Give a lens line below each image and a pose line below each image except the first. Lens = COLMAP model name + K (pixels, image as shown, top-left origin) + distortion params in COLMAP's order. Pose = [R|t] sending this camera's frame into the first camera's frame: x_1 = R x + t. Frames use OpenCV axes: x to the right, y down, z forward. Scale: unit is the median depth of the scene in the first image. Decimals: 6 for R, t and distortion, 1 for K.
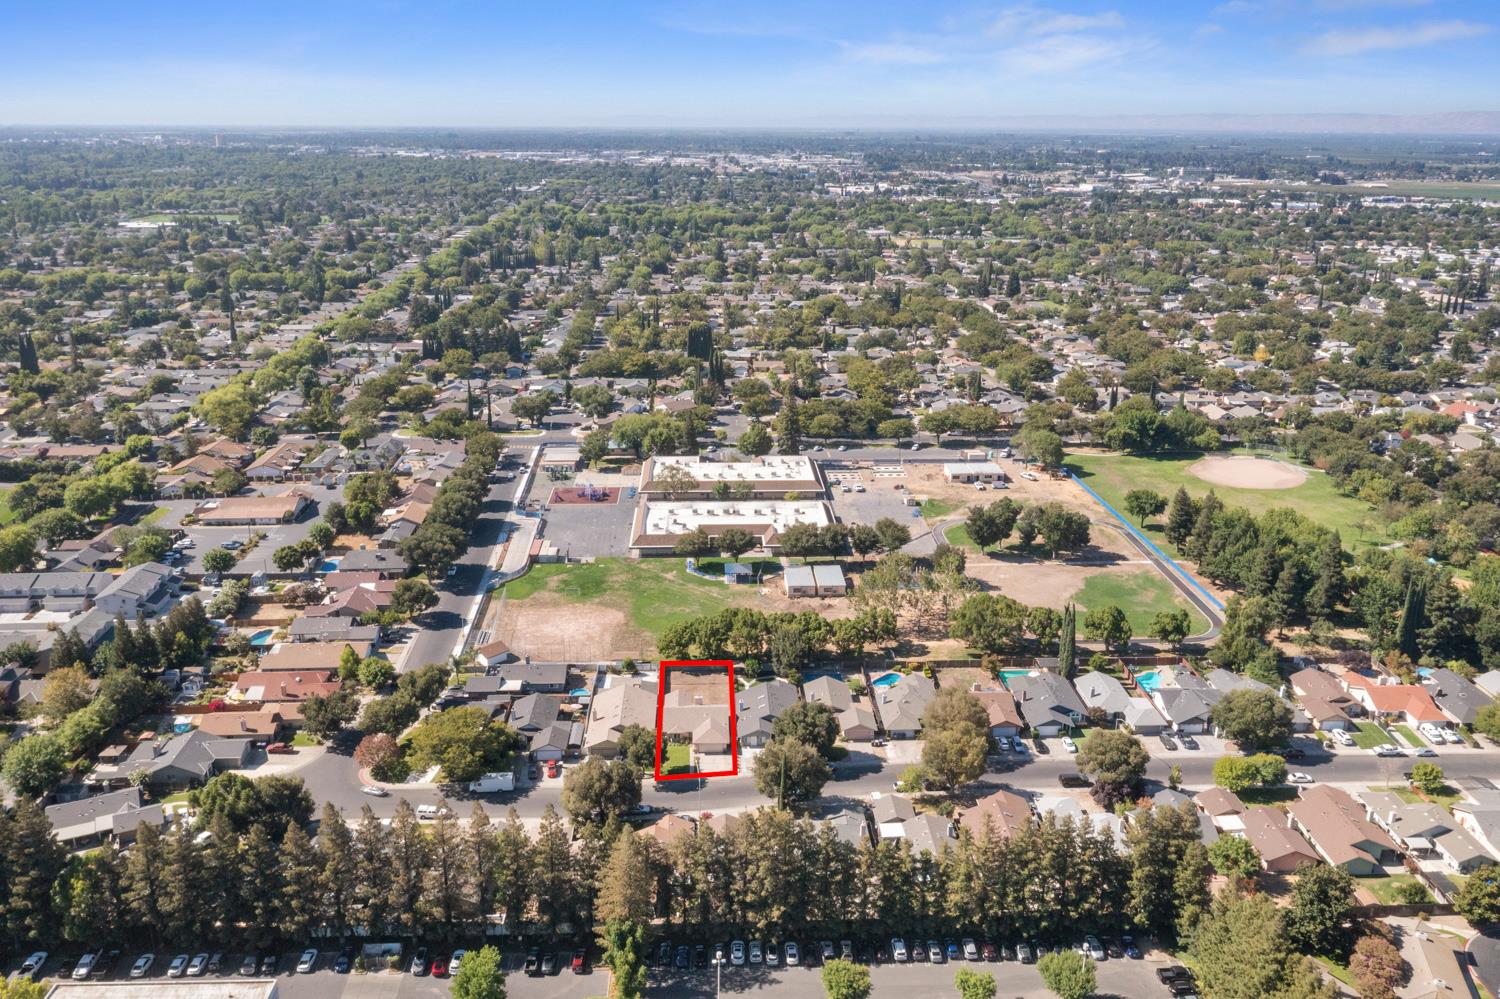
lens RADIAL K [[1184.6, 0, 750.0], [0, 1184.6, 499.5], [0, 0, 1]] dist [-0.013254, 0.002364]
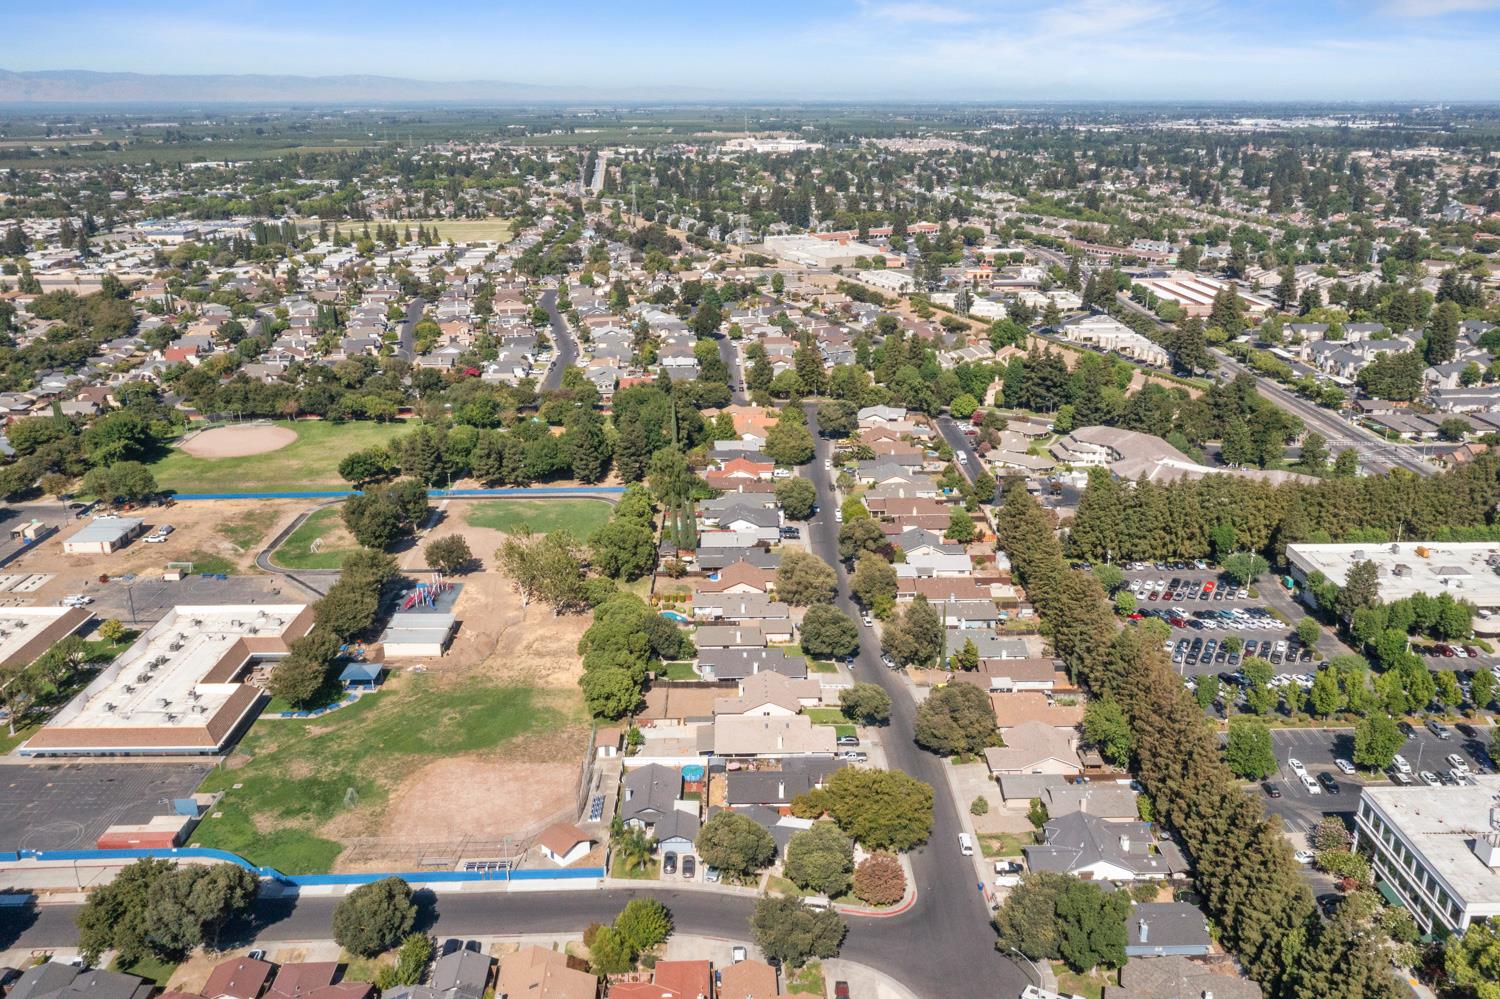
lens RADIAL K [[1184.6, 0, 750.0], [0, 1184.6, 499.5], [0, 0, 1]] dist [-0.013254, 0.002364]
pose [[0.026866, -0.329267, 0.943855, -0.535708], [0.307483, 0.901141, 0.305613, -0.154135], [-0.951174, 0.282009, 0.125454, 0.497539]]
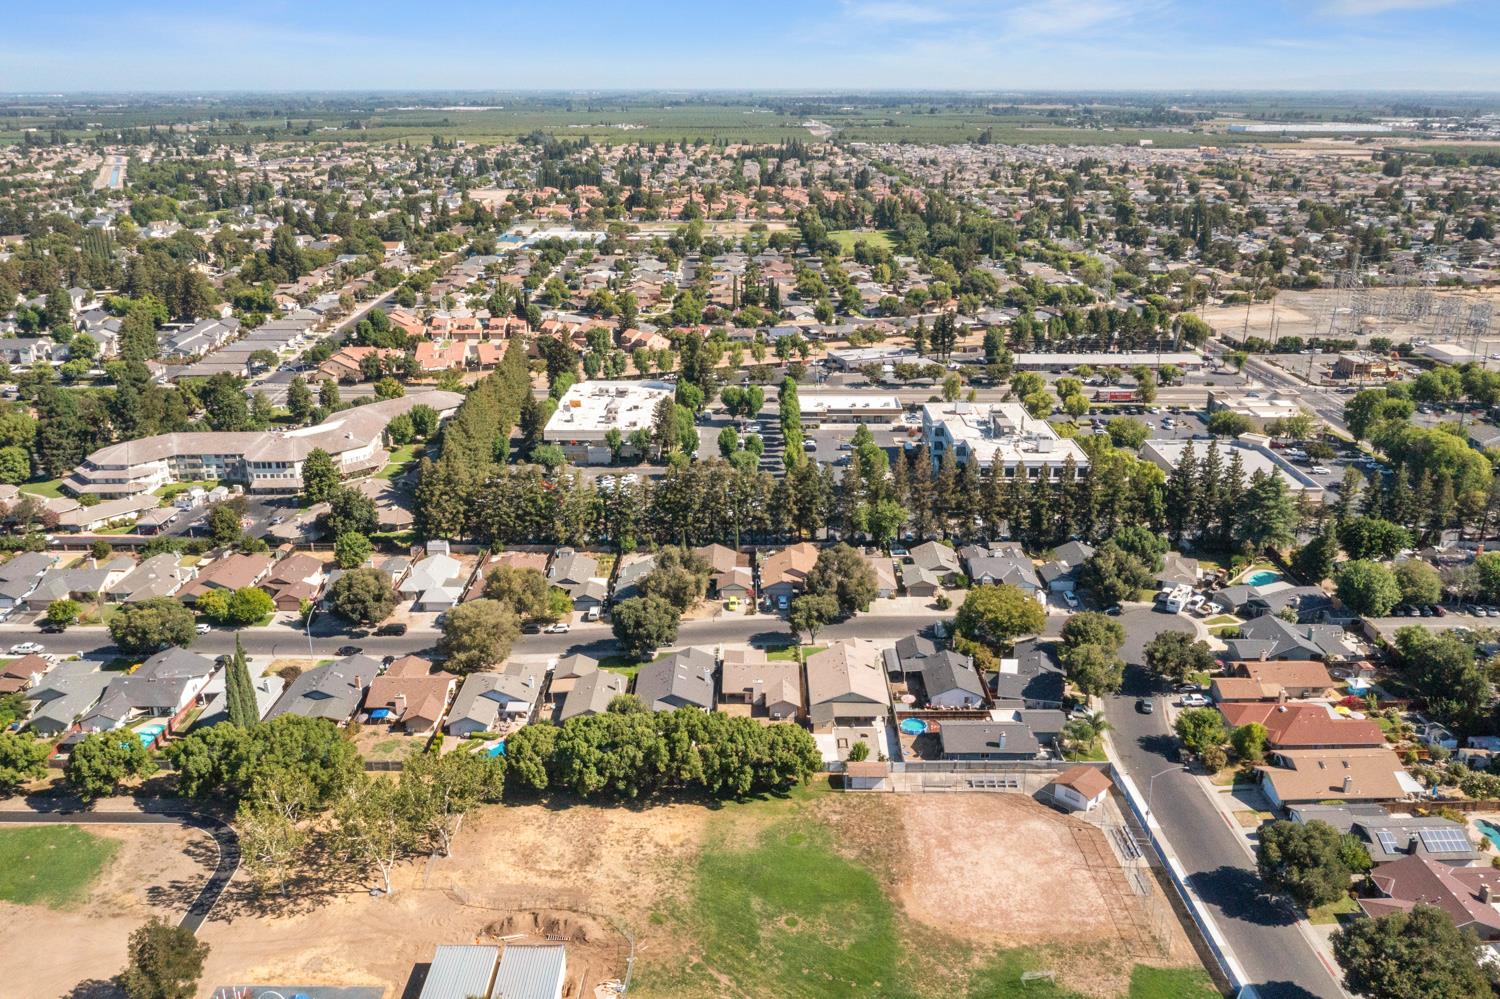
lens RADIAL K [[1184.6, 0, 750.0], [0, 1184.6, 499.5], [0, 0, 1]] dist [-0.013254, 0.002364]
pose [[-0.999050, -0.020437, 0.038498, -0.040262], [0.006882, 0.798215, 0.602333, -0.256154], [-0.043040, 0.602026, -0.797316, 0.945663]]
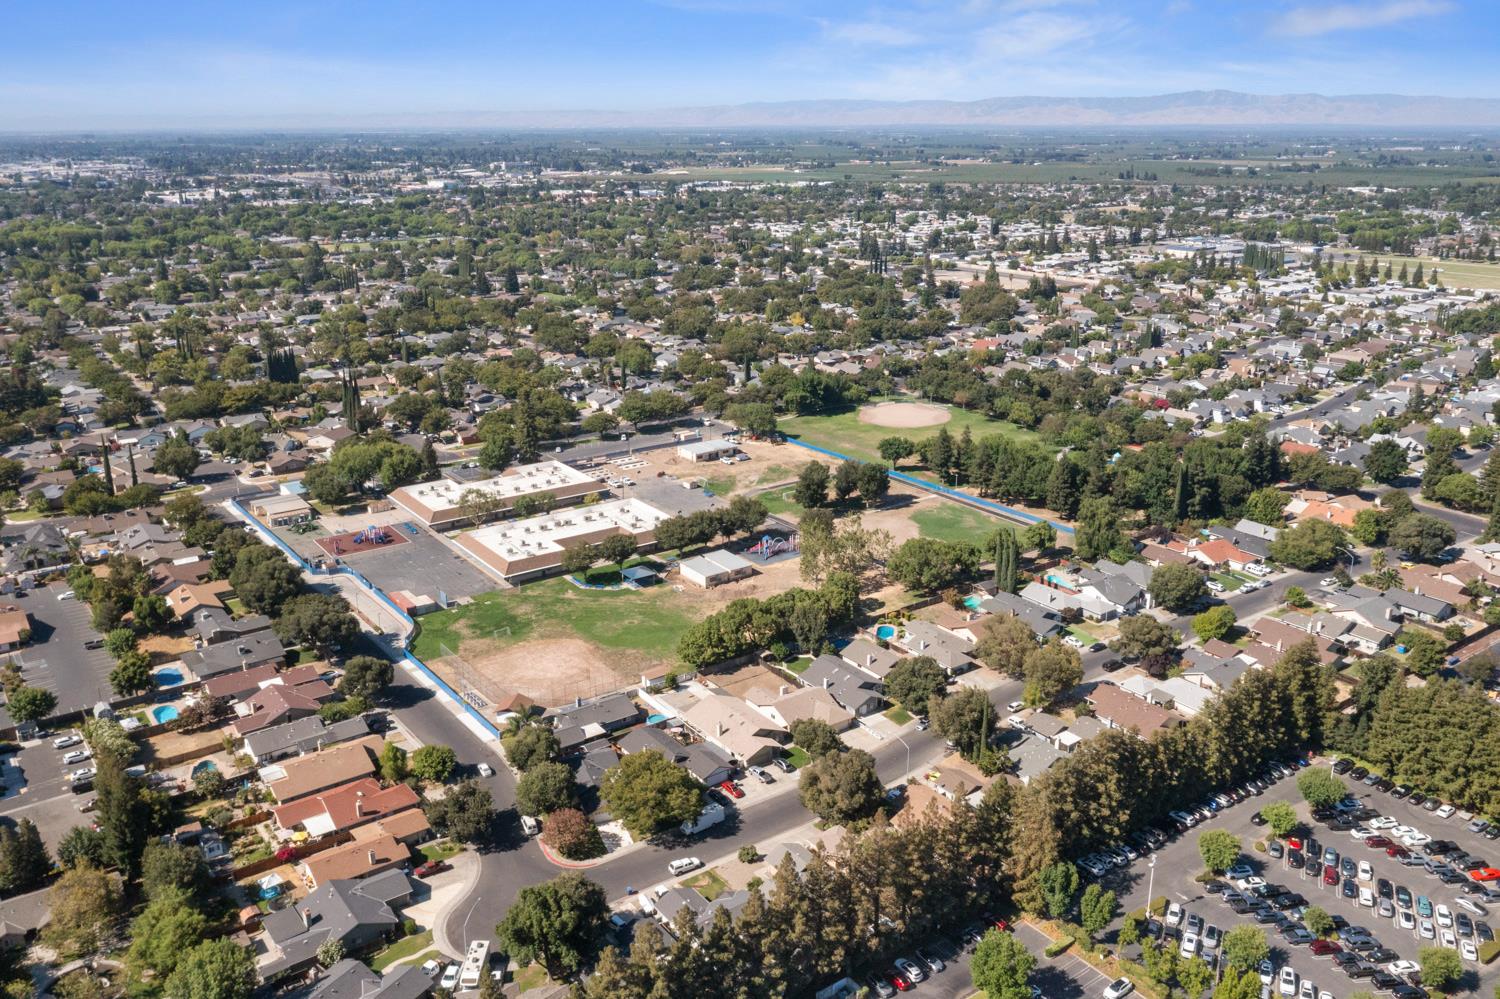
lens RADIAL K [[1184.6, 0, 750.0], [0, 1184.6, 499.5], [0, 0, 1]] dist [-0.013254, 0.002364]
pose [[0.834428, -0.174215, 0.522856, -0.338744], [0.173541, 0.983518, 0.050751, -0.027048], [-0.523080, 0.048389, 0.850909, 0.092574]]
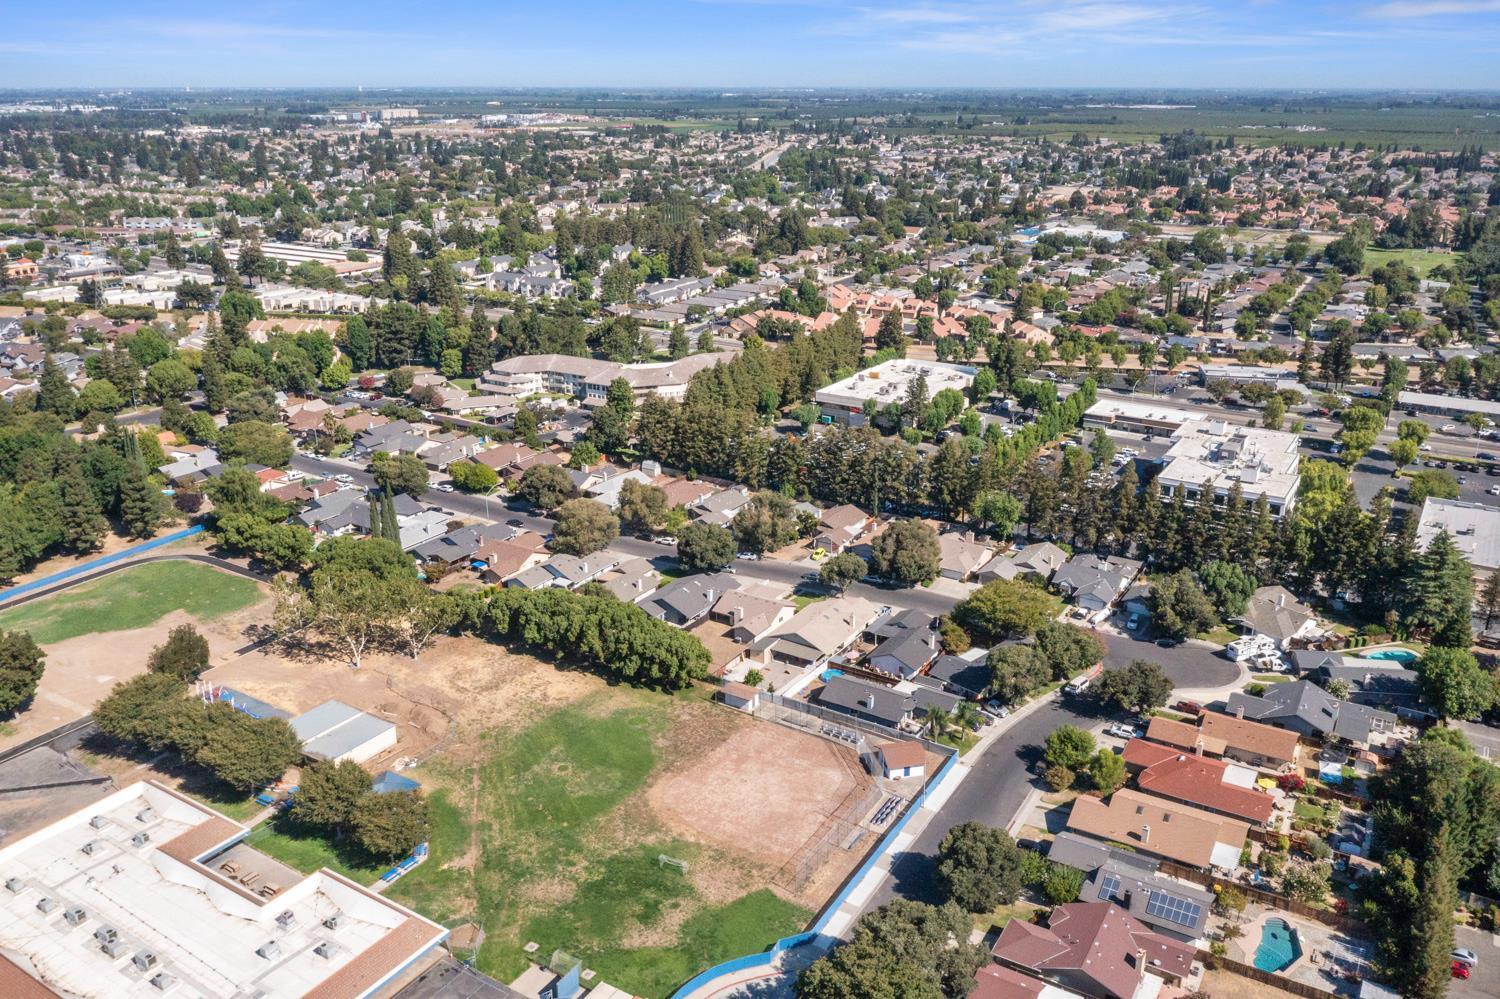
lens RADIAL K [[1184.6, 0, 750.0], [0, 1184.6, 499.5], [0, 0, 1]] dist [-0.013254, 0.002364]
pose [[-0.820550, -0.196459, 0.536751, -0.318593], [0.168555, 0.814141, 0.555664, -0.248658], [-0.546156, 0.546423, -0.634930, 0.920799]]
